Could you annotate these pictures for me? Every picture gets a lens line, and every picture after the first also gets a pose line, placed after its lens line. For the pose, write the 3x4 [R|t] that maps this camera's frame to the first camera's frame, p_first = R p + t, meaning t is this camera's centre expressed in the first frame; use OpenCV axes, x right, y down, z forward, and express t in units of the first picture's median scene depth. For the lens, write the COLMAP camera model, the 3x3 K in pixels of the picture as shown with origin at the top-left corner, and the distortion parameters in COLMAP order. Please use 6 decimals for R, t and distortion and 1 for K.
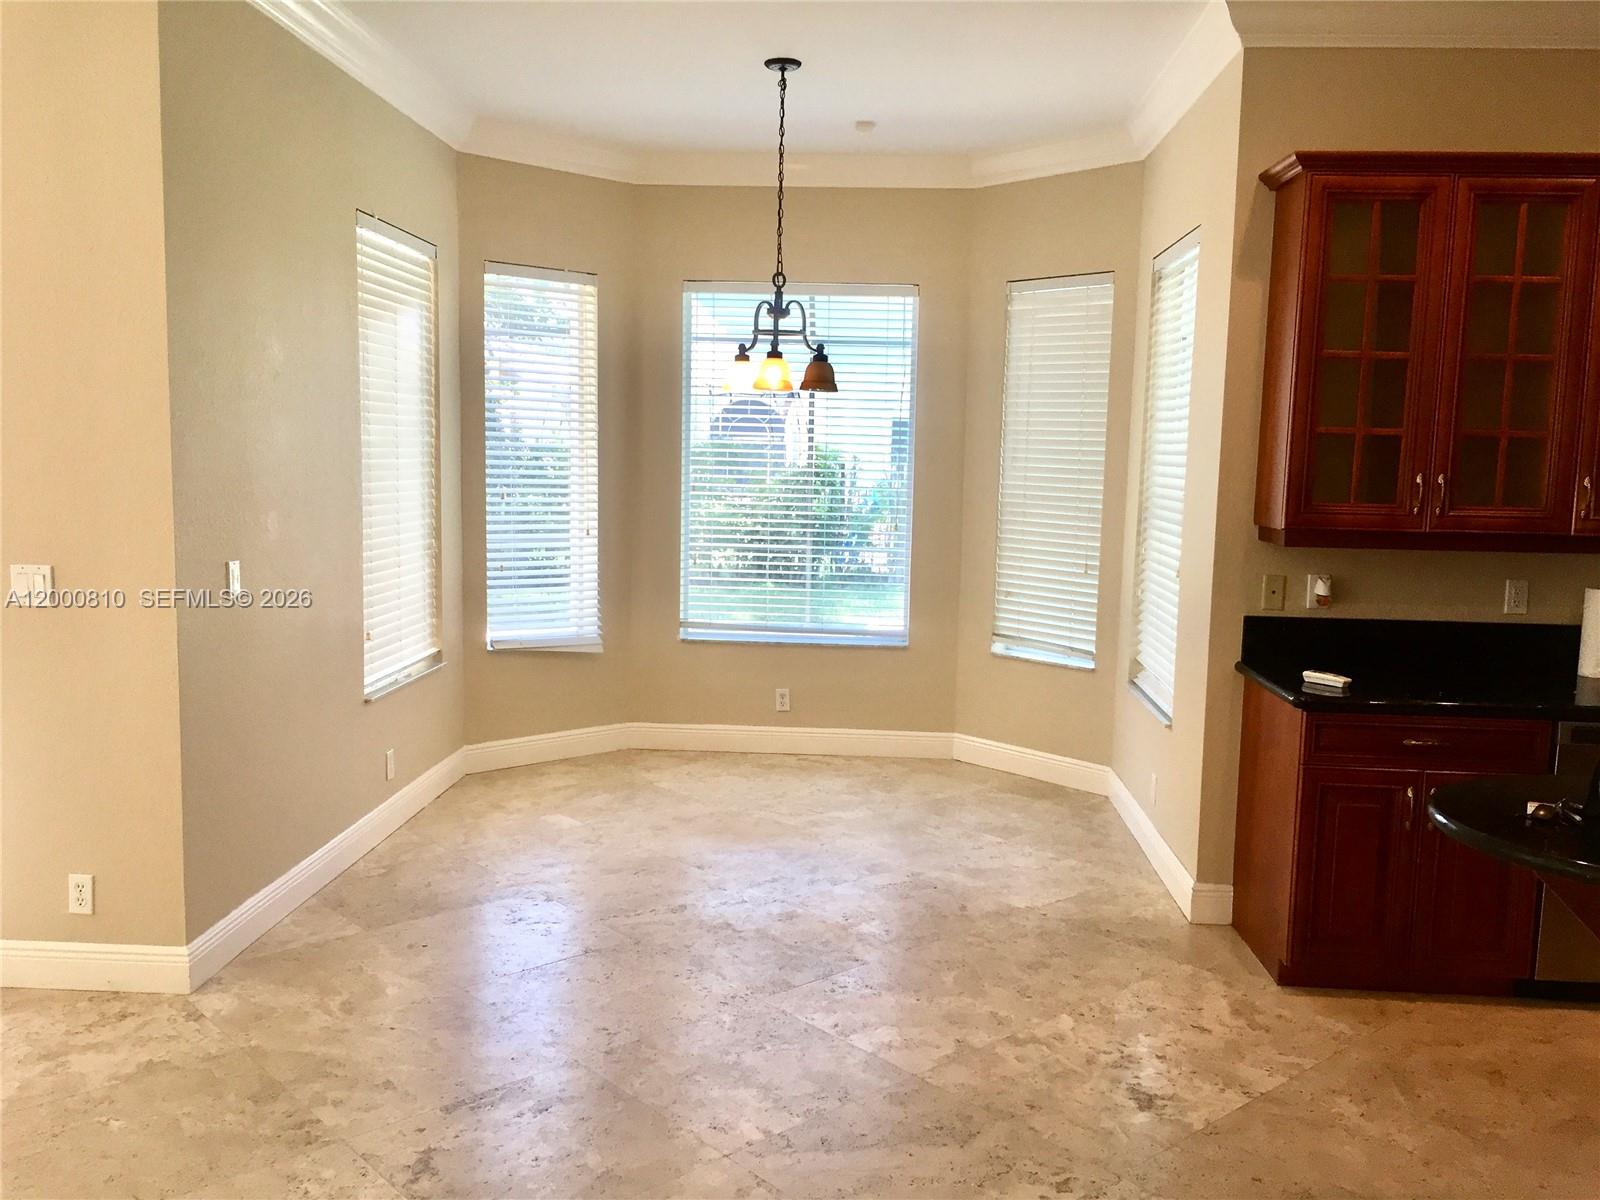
lens RADIAL K [[1383.5, 0, 800.0], [0, 1383.5, 600.0], [0, 0, 1]] dist [0.083509, -0.102938]
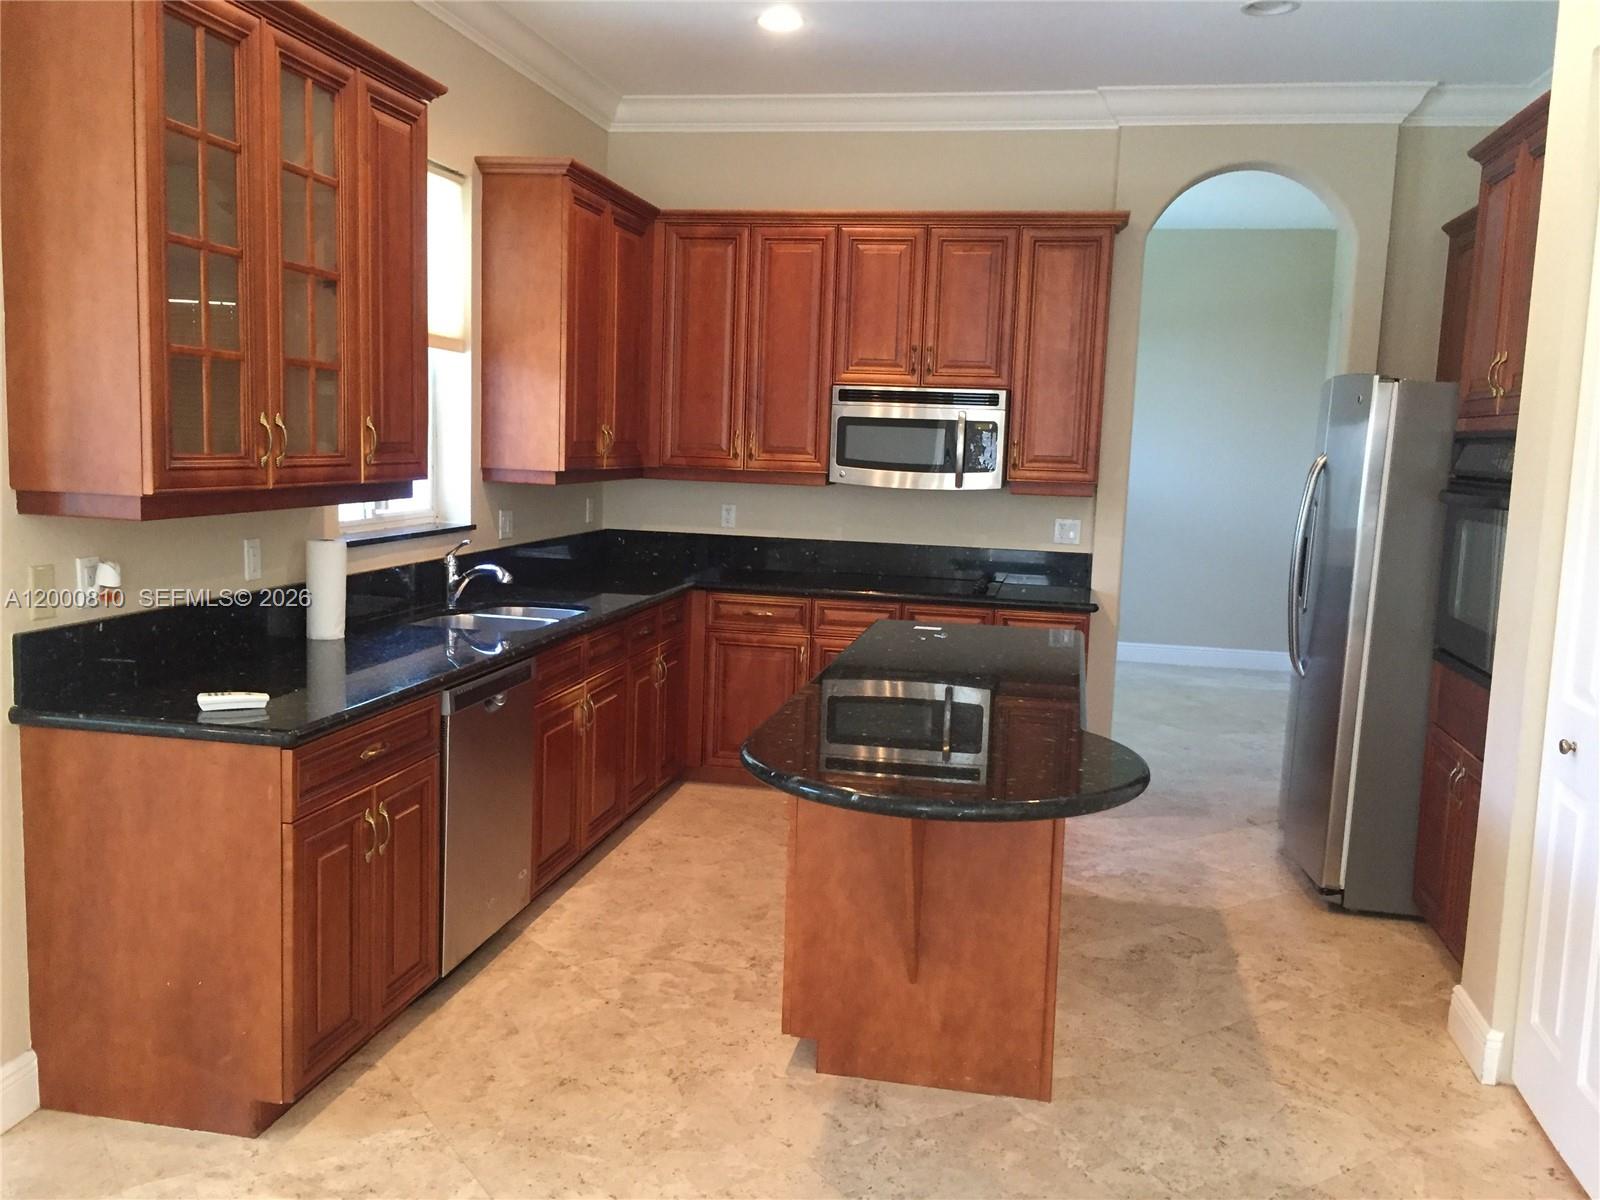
lens RADIAL K [[1383.5, 0, 800.0], [0, 1383.5, 600.0], [0, 0, 1]] dist [0.083509, -0.102938]
pose [[0.131023, -0.136320, 0.981962, -0.287959], [0.073446, 0.989114, 0.127512, -0.065797], [-0.988655, 0.055414, 0.139608, 0.620018]]
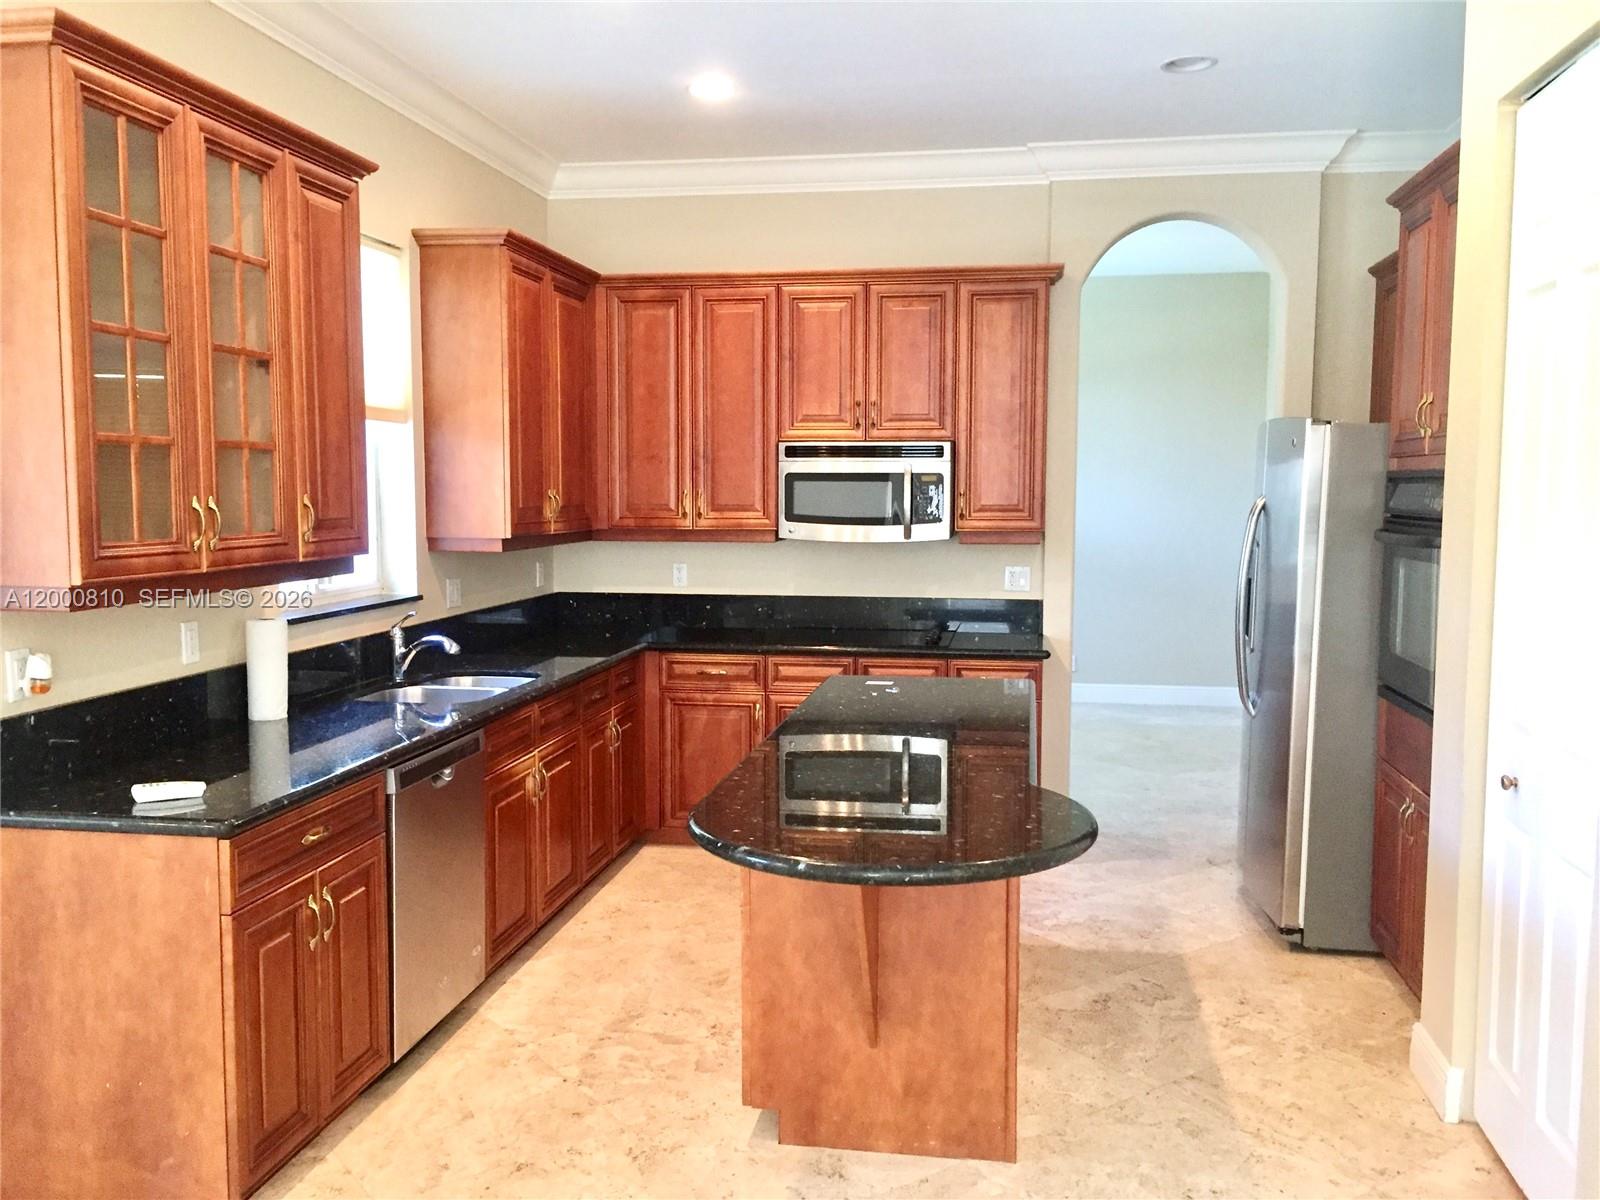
lens RADIAL K [[1383.5, 0, 800.0], [0, 1383.5, 600.0], [0, 0, 1]] dist [0.083509, -0.102938]
pose [[0.098001, -0.104716, 0.989662, -0.285615], [0.106253, 0.989866, 0.094215, -0.071880], [-0.989498, 0.095922, 0.108135, 0.611162]]
